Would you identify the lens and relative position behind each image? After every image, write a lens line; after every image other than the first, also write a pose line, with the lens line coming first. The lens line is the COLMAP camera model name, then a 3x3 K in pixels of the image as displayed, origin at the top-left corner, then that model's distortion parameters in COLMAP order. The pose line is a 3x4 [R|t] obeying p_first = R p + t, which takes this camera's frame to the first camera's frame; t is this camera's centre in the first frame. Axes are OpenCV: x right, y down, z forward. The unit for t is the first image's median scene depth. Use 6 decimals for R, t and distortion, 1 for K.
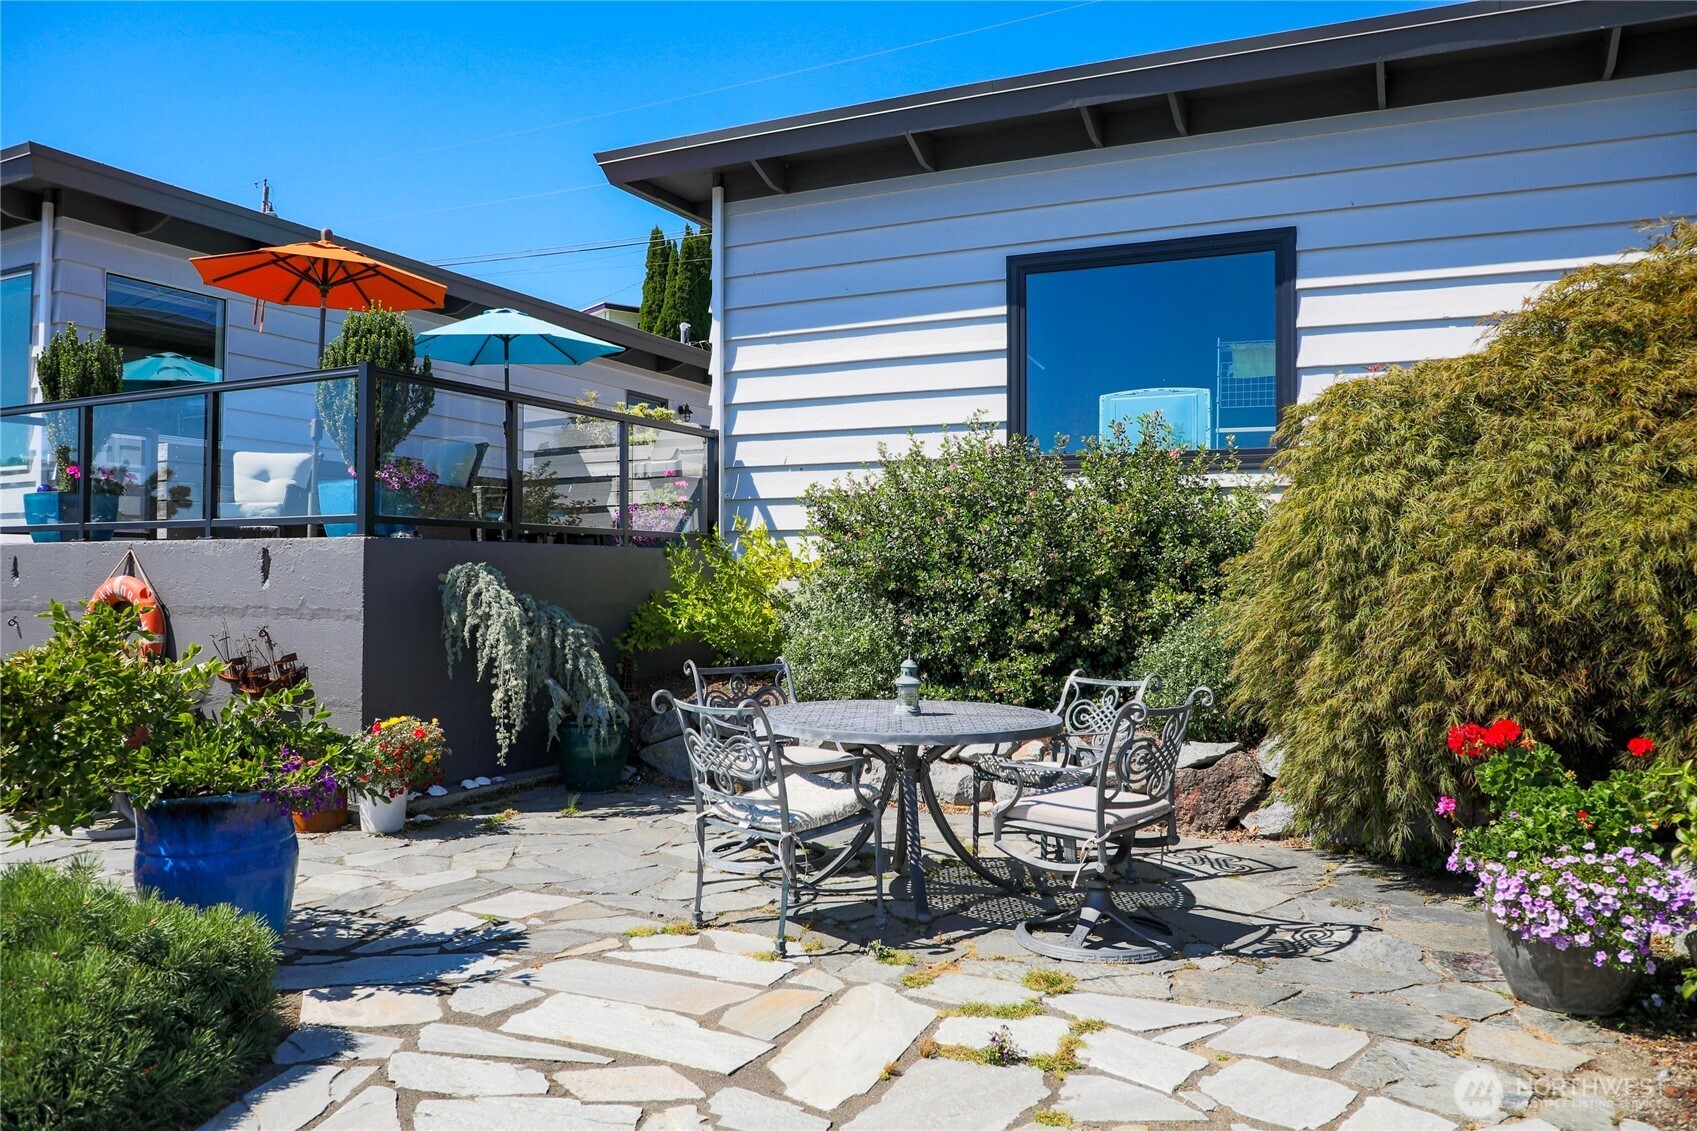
lens RADIAL K [[1216.4, 0, 848.5], [0, 1216.4, 565.5], [0, 0, 1]] dist [-0.071733, 0.035902]
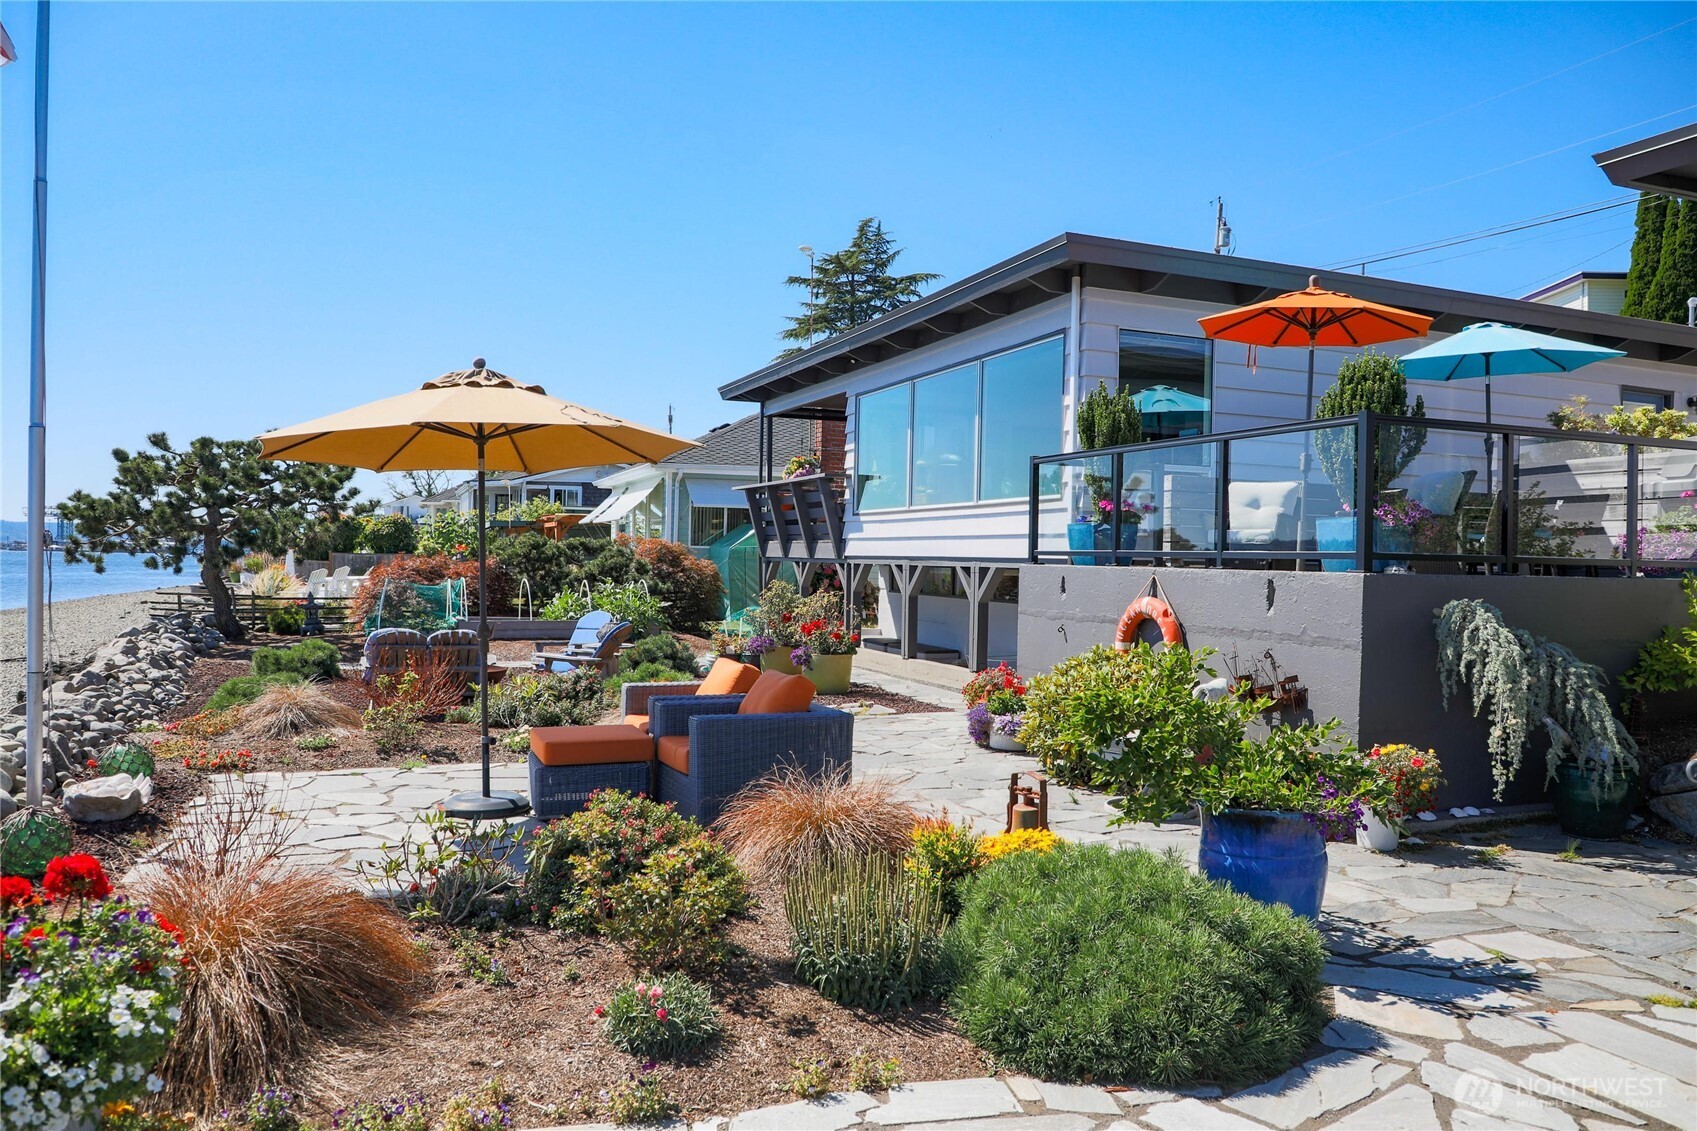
lens RADIAL K [[1216.4, 0, 848.5], [0, 1216.4, 565.5], [0, 0, 1]] dist [-0.071733, 0.035902]
pose [[0.733549, 0.013628, -0.679500, -0.008073], [-0.009451, 0.999907, 0.009851, -0.039169], [0.679571, -0.000805, 0.733610, -0.113944]]
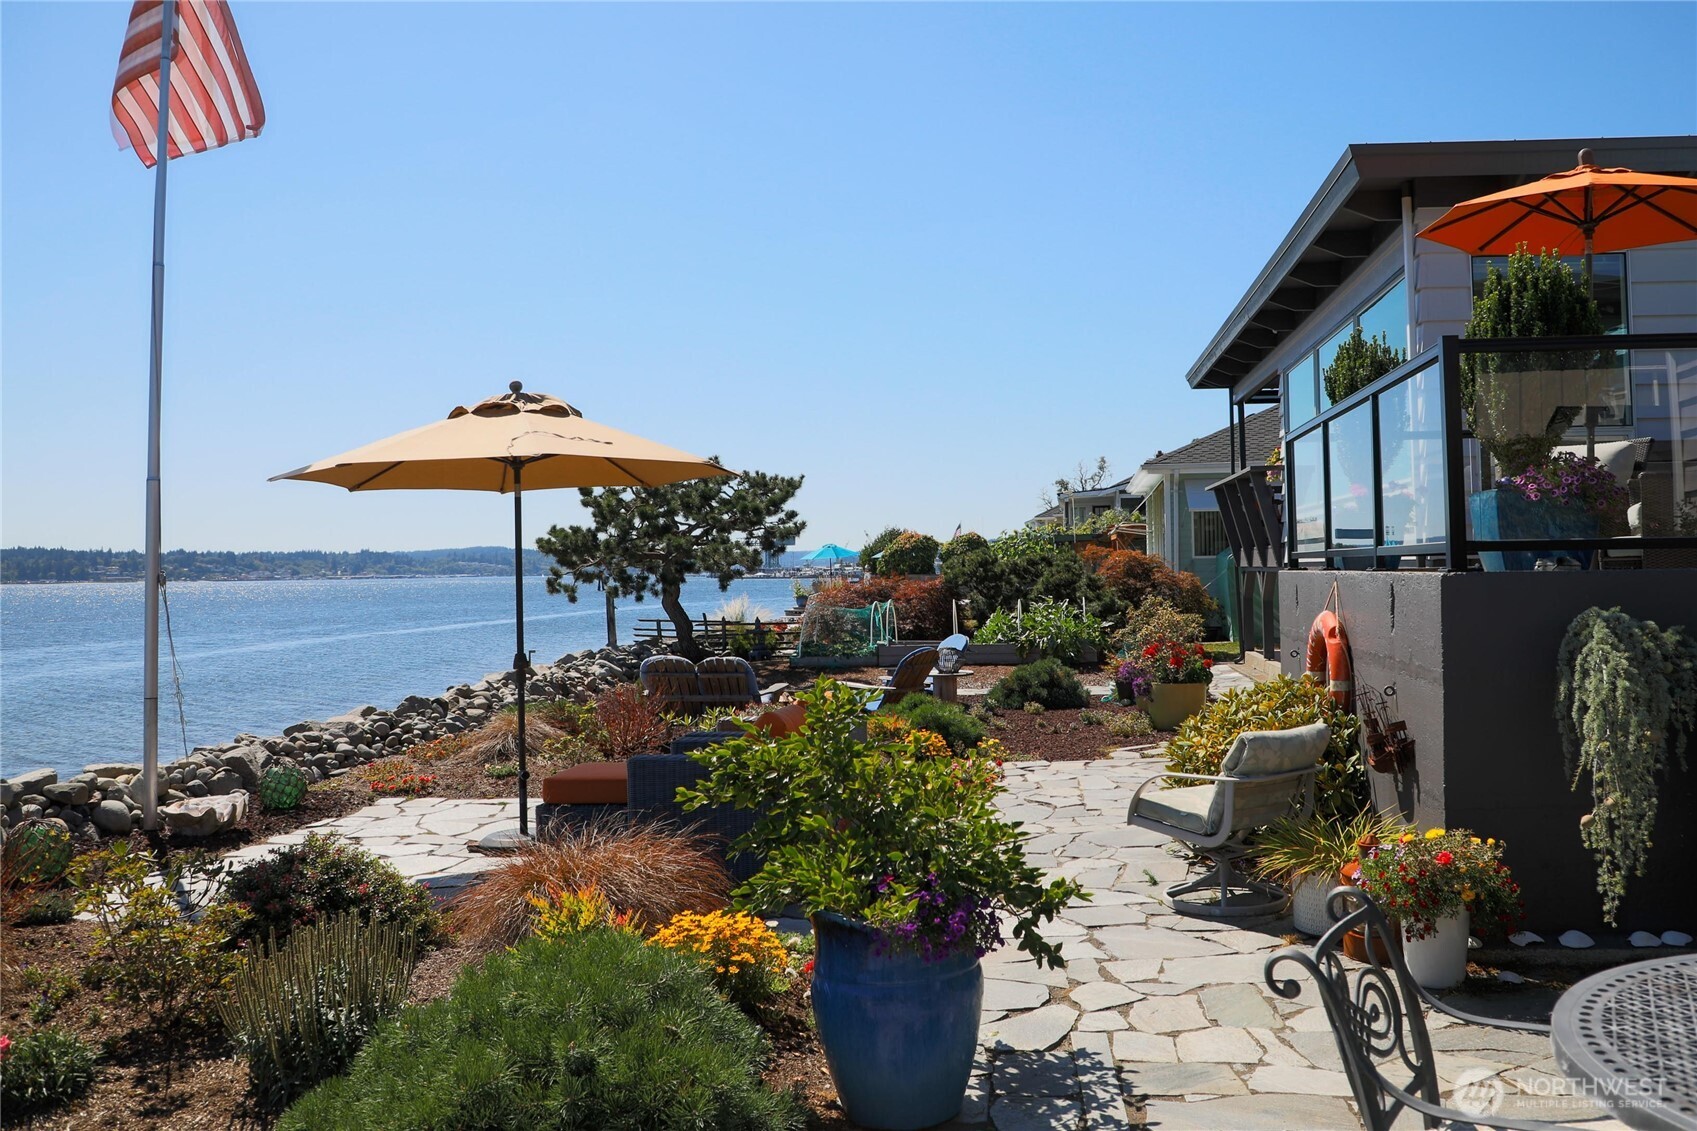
lens RADIAL K [[1335.0, 0, 892.0], [0, 1335.0, 512.8], [0, 0, 1]] dist [-0.045949, 0.003121]
pose [[0.364987, -0.049500, -0.929696, 0.245818], [0.023052, 0.998760, -0.044127, -0.034000], [0.930727, -0.005326, 0.365675, 0.410986]]
